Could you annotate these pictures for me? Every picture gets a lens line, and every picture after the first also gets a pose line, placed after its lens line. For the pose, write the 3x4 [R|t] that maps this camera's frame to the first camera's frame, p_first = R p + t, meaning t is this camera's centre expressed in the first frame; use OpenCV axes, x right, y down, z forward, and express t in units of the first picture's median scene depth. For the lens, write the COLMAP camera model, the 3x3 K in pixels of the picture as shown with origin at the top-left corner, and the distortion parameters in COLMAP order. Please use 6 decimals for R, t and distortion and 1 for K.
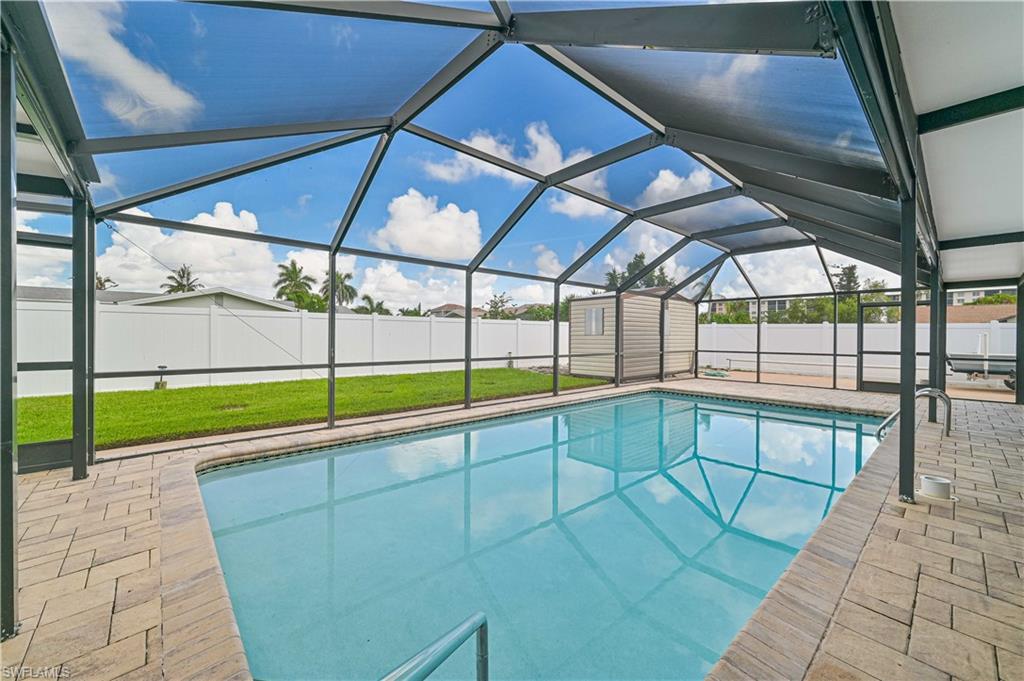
lens RADIAL K [[406.2, 0, 495.7], [0, 406.2, 342.3], [0, 0, 1]] dist [-0.001705, -0.000581]
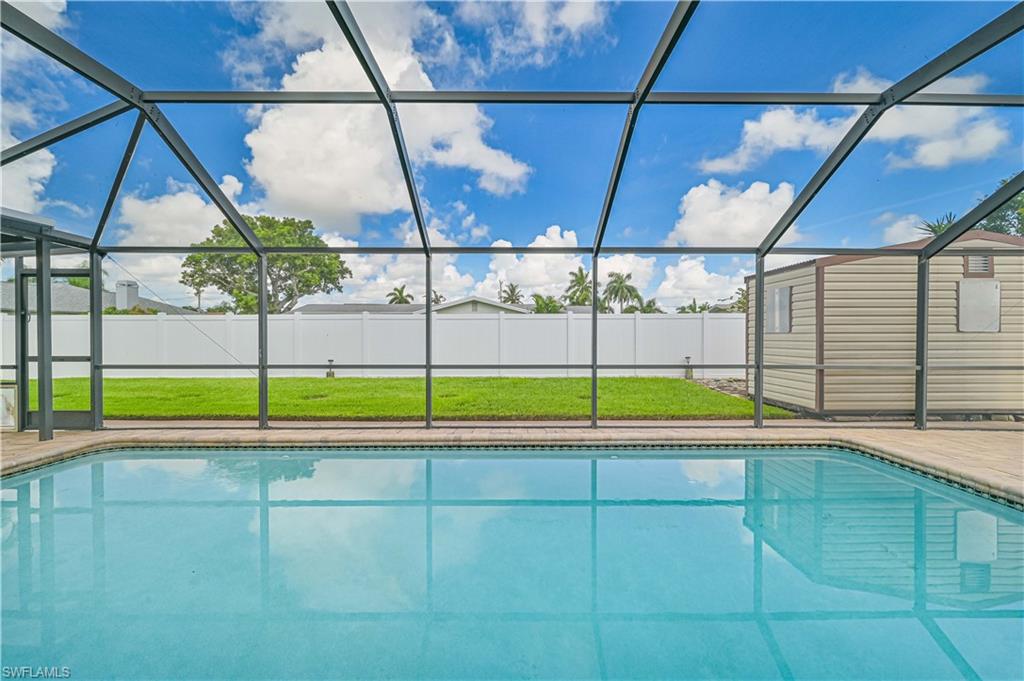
lens RADIAL K [[406.2, 0, 516.2], [0, 406.2, 332.6], [0, 0, 1]] dist [-0.001705, -0.000581]
pose [[0.754453, -0.011338, -0.656256, 0.341081], [-0.004976, 0.999723, -0.022993, -0.003027], [0.656335, 0.020613, 0.754188, 0.301868]]
